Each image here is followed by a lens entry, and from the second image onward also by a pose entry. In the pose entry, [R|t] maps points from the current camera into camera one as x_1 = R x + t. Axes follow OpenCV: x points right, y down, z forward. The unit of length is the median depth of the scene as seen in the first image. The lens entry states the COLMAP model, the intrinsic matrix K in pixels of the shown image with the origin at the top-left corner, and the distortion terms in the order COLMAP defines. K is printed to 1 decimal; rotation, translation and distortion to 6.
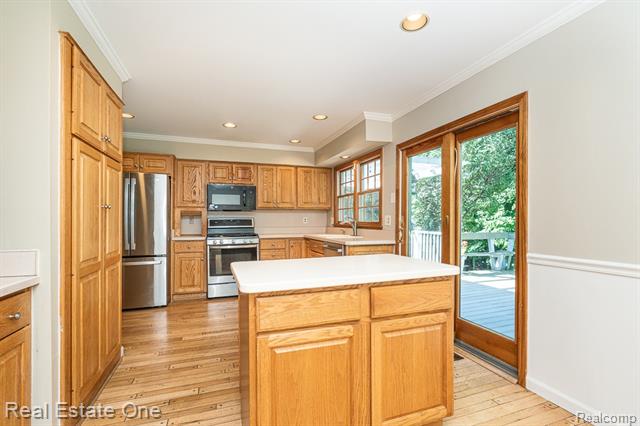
lens RADIAL K [[292.1, 0, 317.8], [0, 292.1, 219.4], [0, 0, 1]] dist [-0.000524, 0.000009]
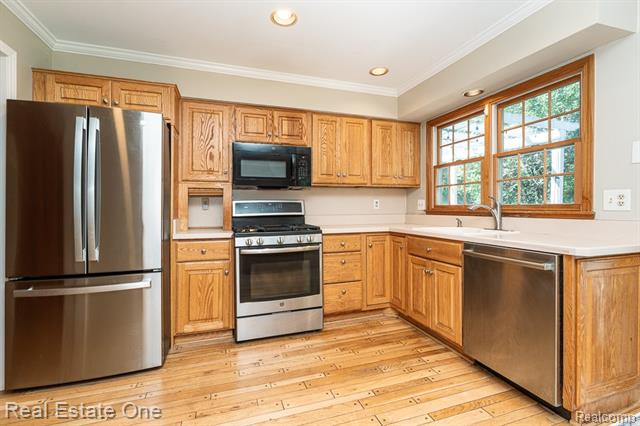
lens RADIAL K [[288.6, 0, 320.2], [0, 288.6, 206.5], [0, 0, 1]] dist [-0.003160, 0.000066]
pose [[0.999983, -0.002854, -0.005164, -0.196948], [0.002840, 0.999992, -0.002694, 0.011000], [0.005172, 0.002679, 0.999983, 0.413147]]
